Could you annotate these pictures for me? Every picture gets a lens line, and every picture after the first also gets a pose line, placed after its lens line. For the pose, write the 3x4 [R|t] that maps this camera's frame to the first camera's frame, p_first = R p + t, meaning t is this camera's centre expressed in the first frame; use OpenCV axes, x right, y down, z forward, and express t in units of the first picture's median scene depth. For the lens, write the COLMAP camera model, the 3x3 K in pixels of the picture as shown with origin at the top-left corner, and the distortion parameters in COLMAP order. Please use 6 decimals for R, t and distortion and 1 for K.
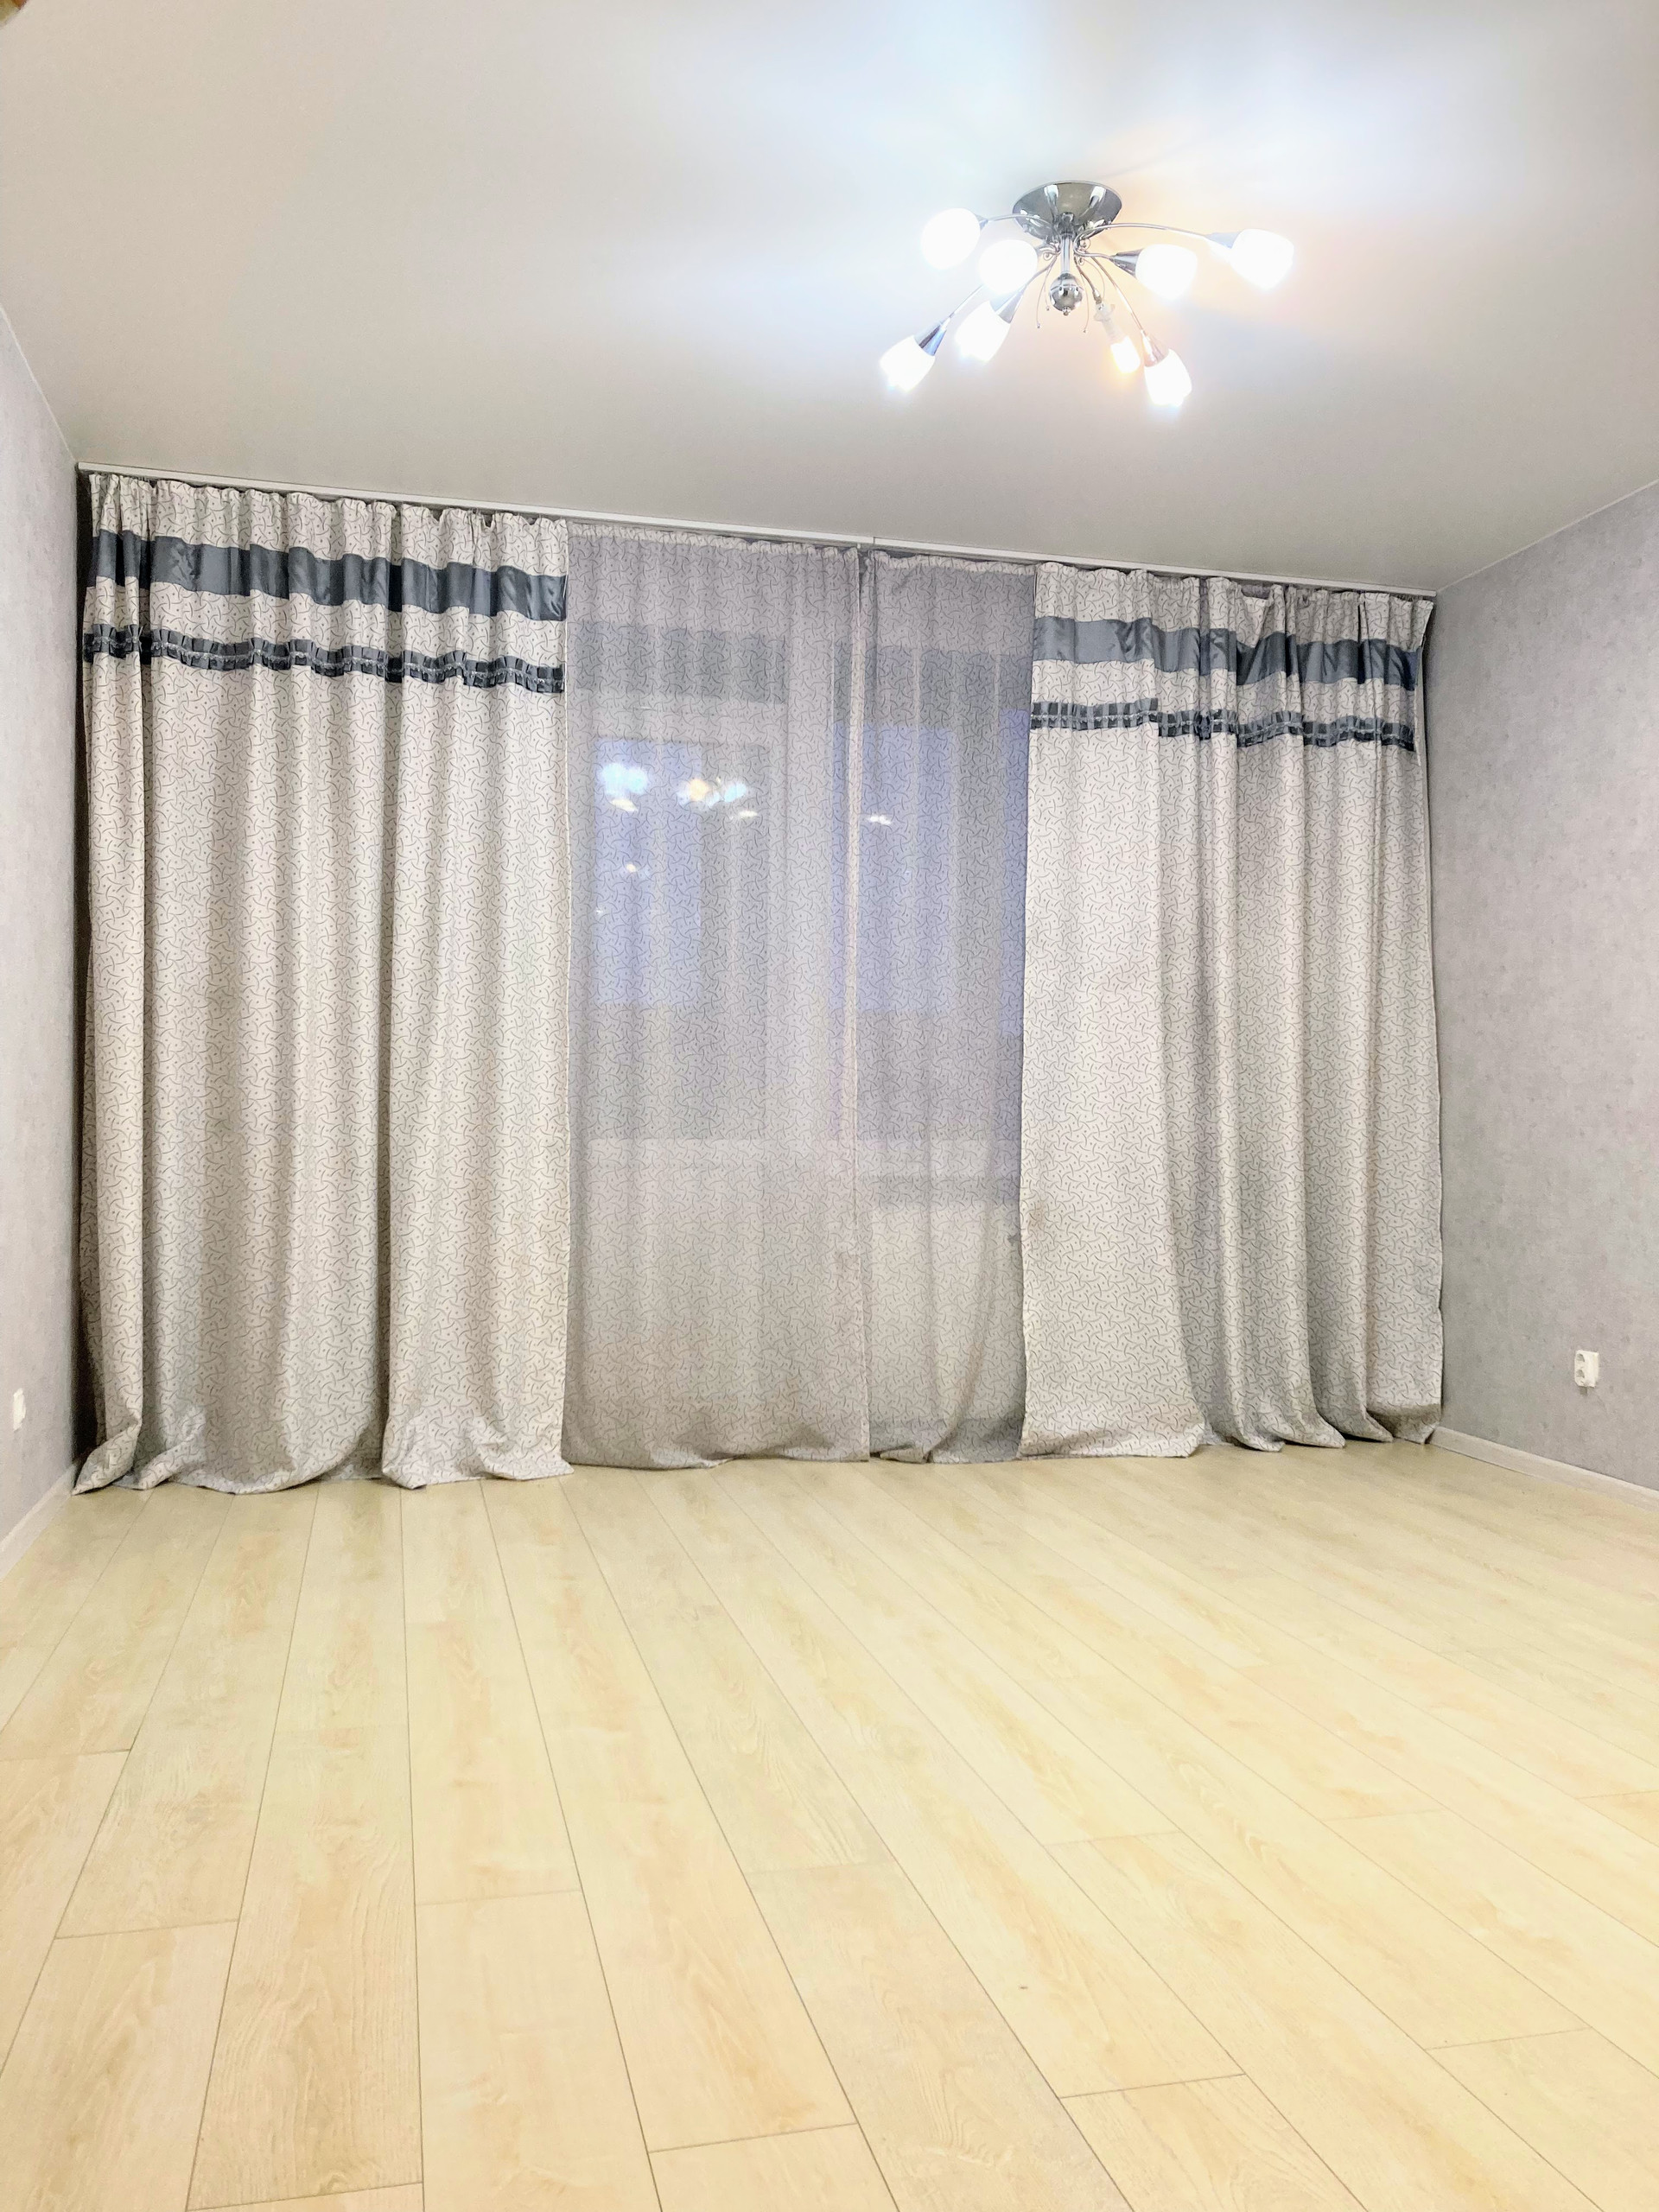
lens RADIAL K [[1779.9, 0, 855.6], [0, 1779.9, 1127.6], [0, 0, 1]] dist [0.004835, 0.003022]
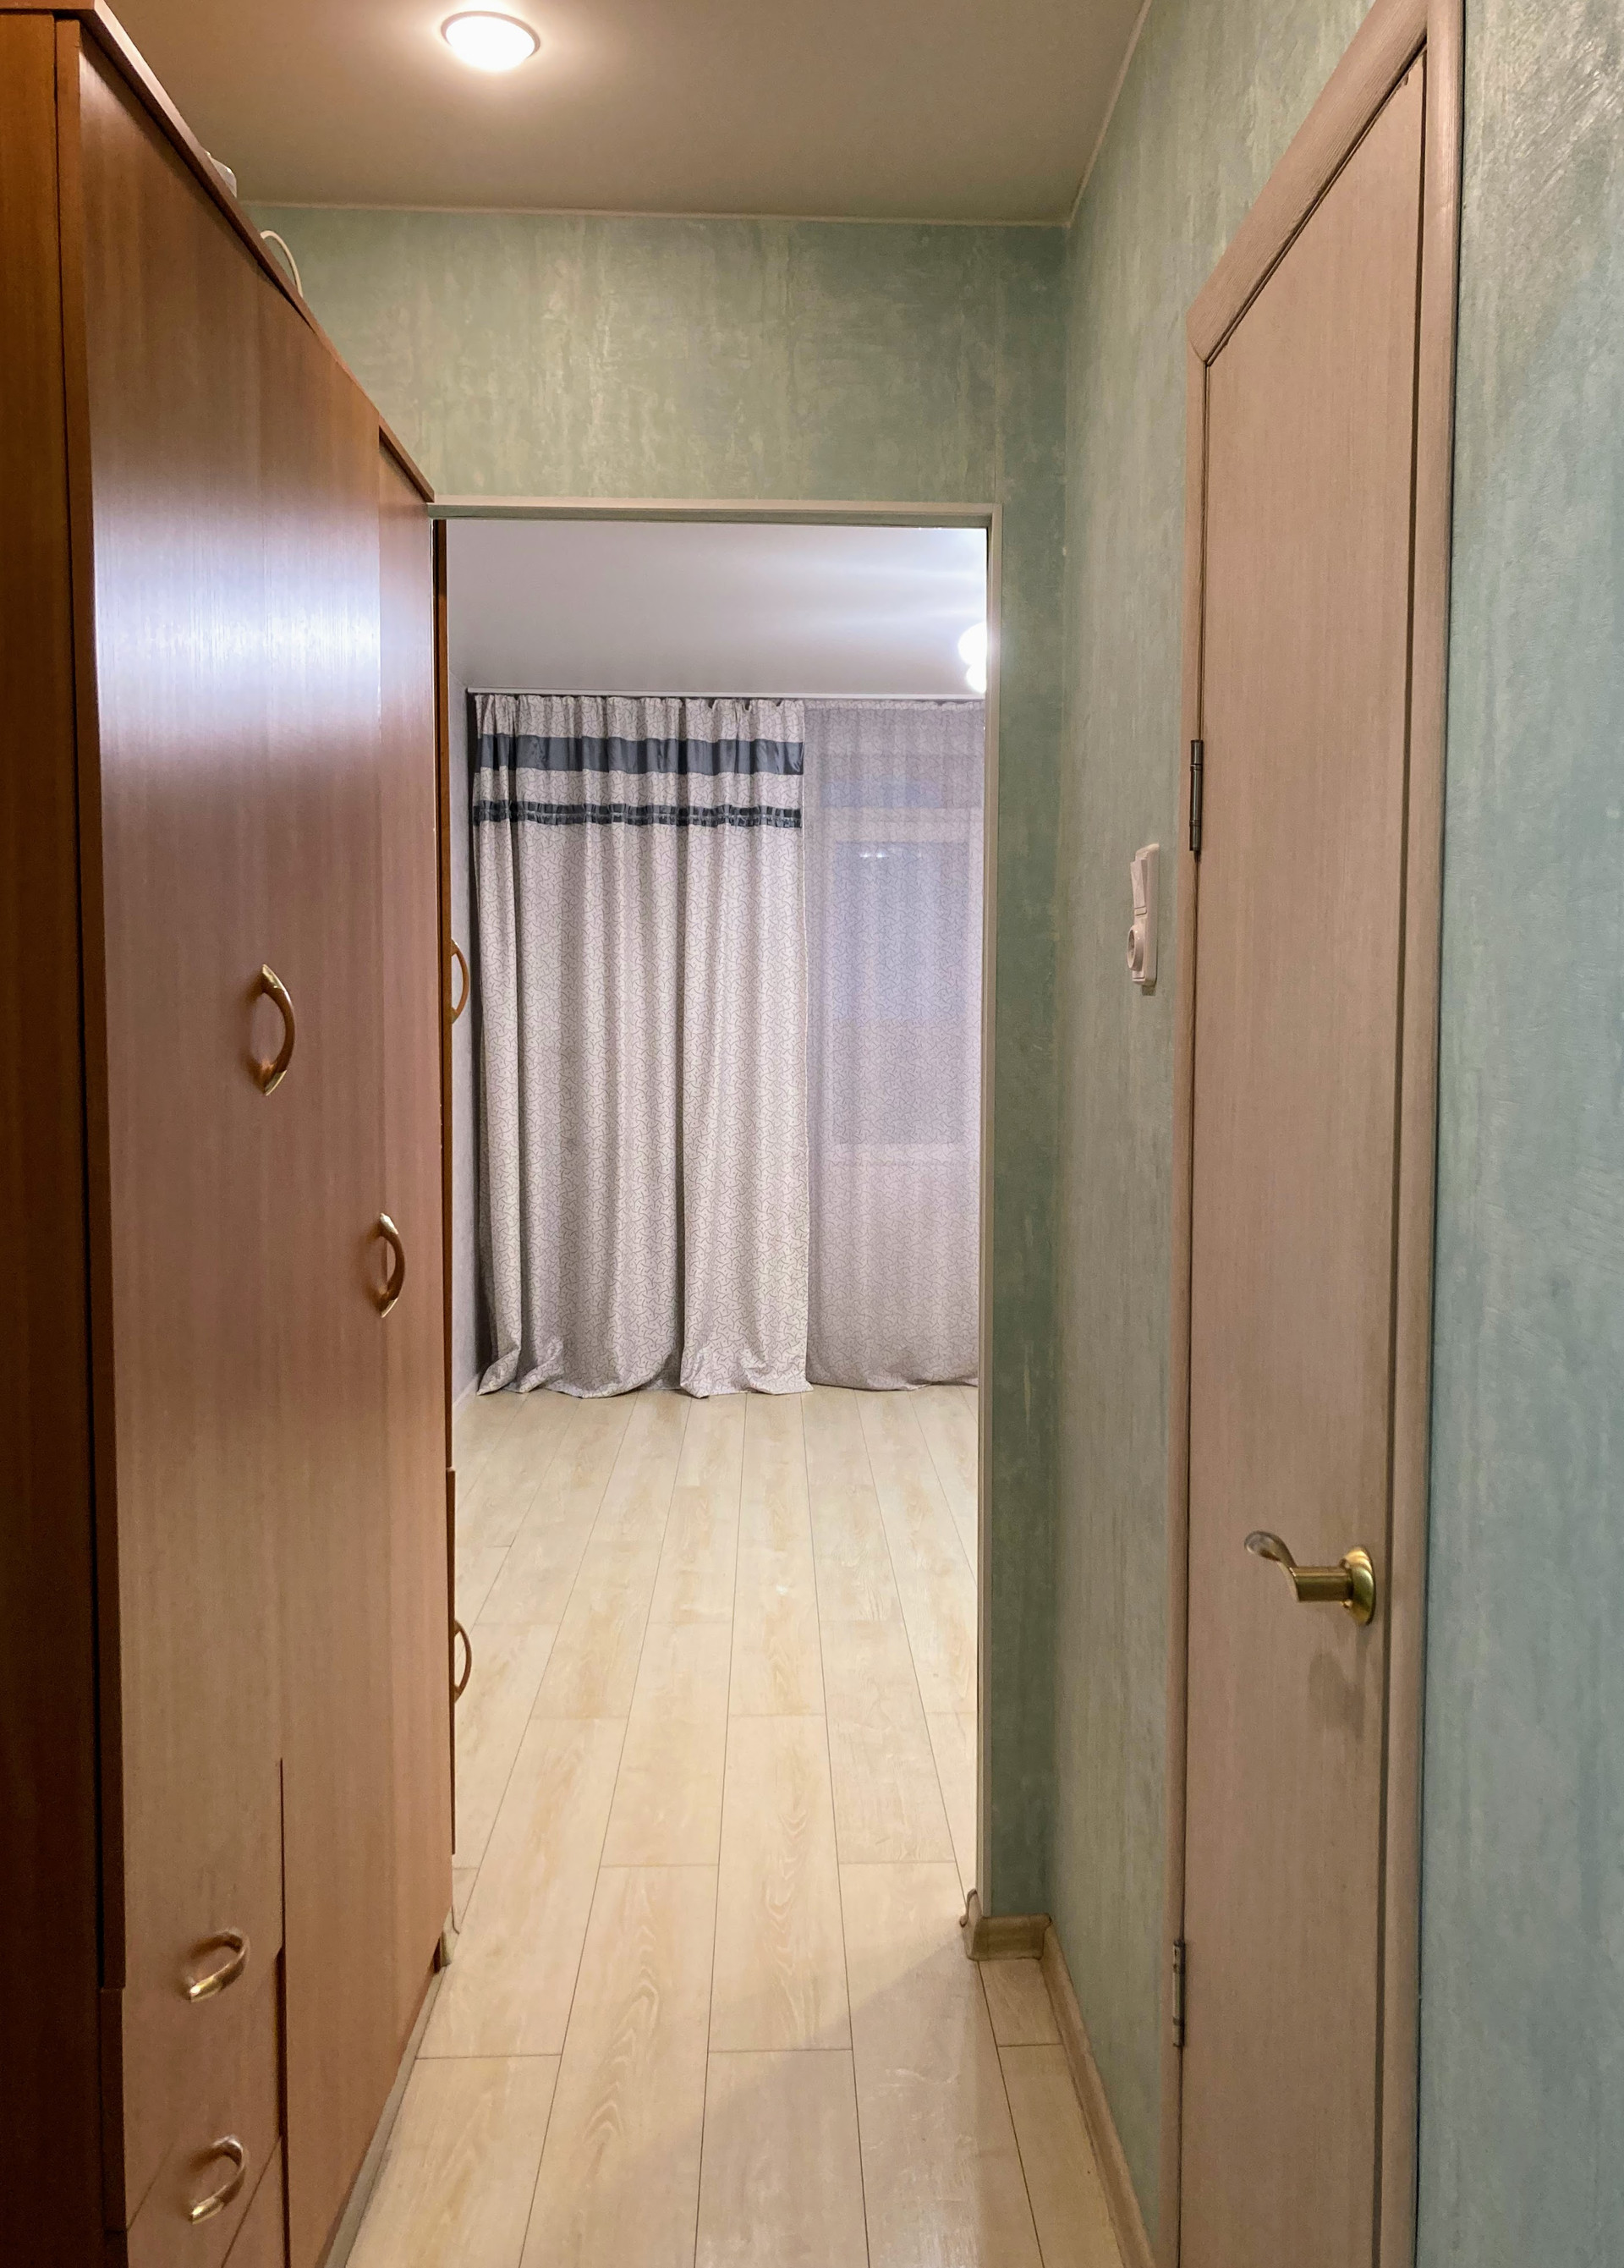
lens RADIAL K [[1916.4, 0, 899.0], [0, 1916.4, 1126.1], [0, 0, 1]] dist [0.048571, -0.040717]
pose [[0.981102, 0.008085, -0.193321, 0.201678], [0.005040, 0.997720, 0.067302, -0.116838], [0.193424, -0.067004, 0.978825, -0.459820]]
